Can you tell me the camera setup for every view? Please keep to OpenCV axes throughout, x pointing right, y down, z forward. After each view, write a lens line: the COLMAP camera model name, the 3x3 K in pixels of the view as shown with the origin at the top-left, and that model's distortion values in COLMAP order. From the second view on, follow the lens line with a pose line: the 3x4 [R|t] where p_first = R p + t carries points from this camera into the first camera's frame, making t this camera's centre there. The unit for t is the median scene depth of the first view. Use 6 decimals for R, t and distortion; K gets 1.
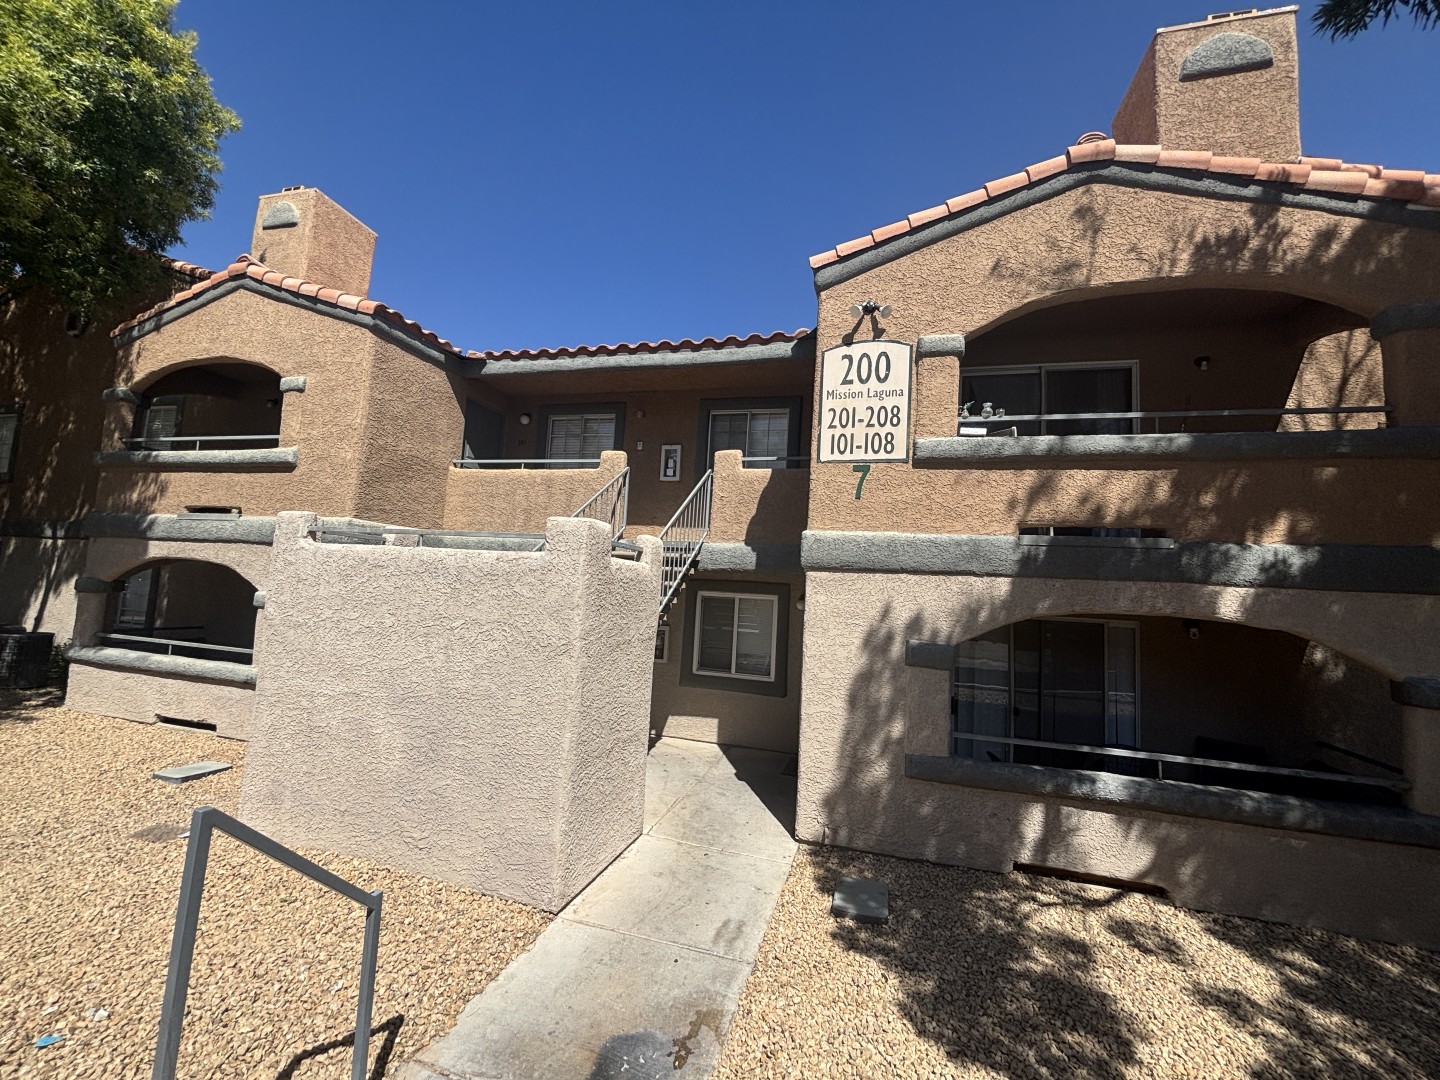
lens RADIAL K [[590.3, 0, 720.5], [0, 590.3, 535.9], [0, 0, 1]] dist [-0.001053, 0.000976]
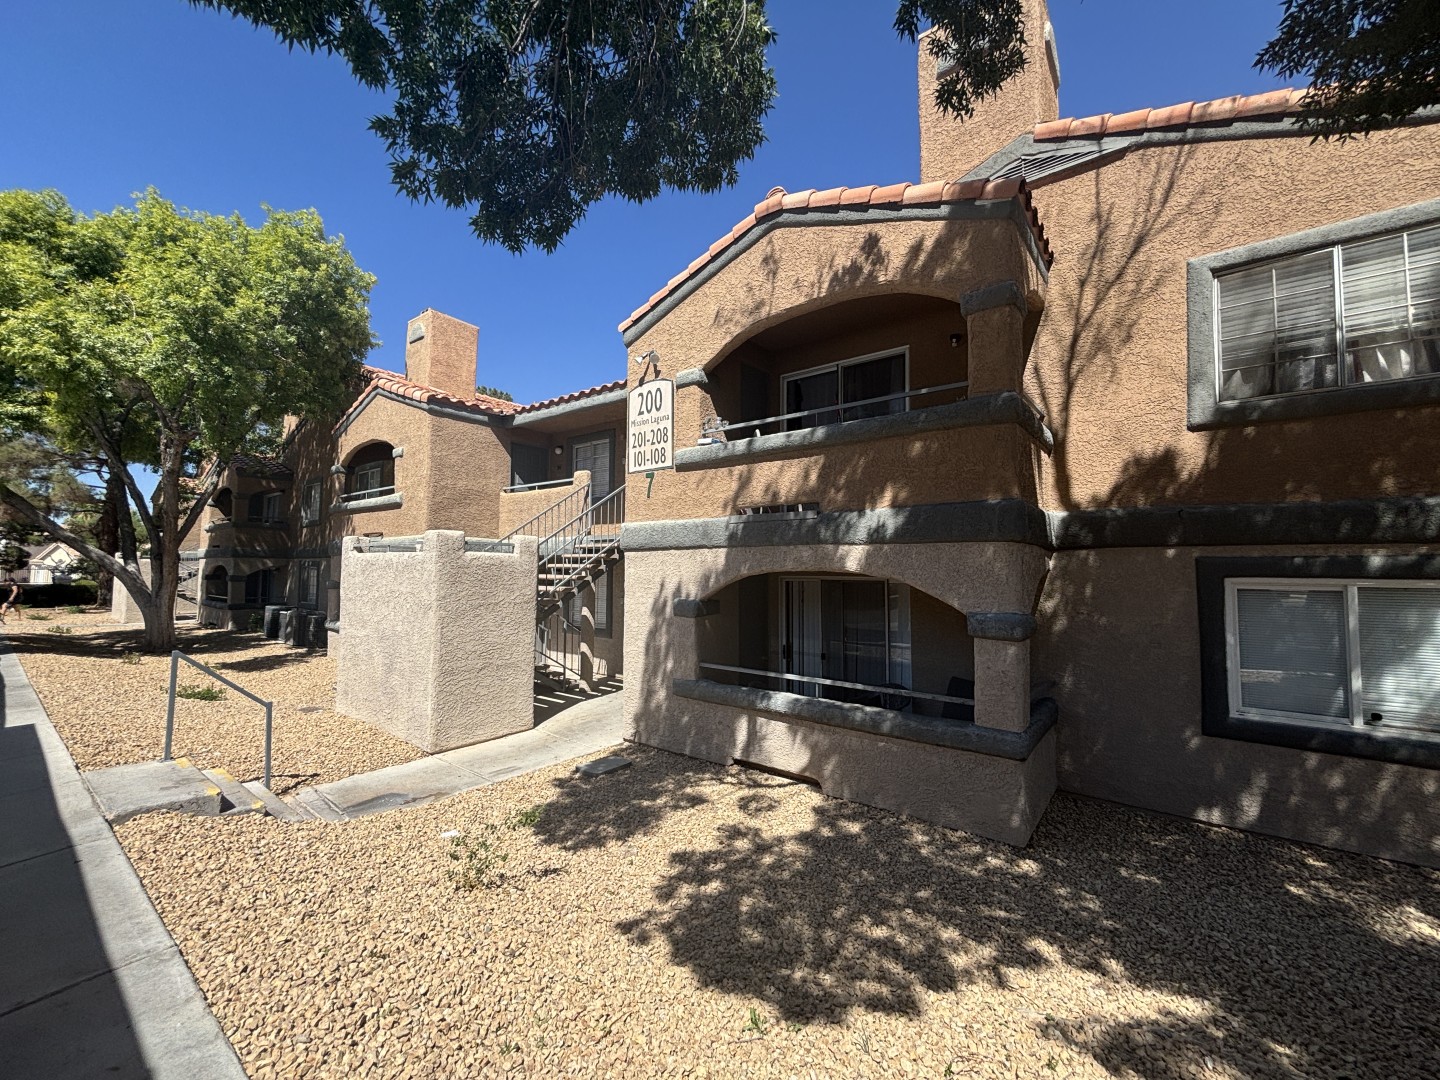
lens RADIAL K [[590.3, 0, 719.2], [0, 590.3, 539.5], [0, 0, 1]] dist [-0.001053, 0.000976]
pose [[0.924561, -0.067960, -0.374925, 0.956324], [0.079862, 0.996673, 0.016278, 0.025653], [0.372571, -0.044992, 0.926912, -0.233208]]
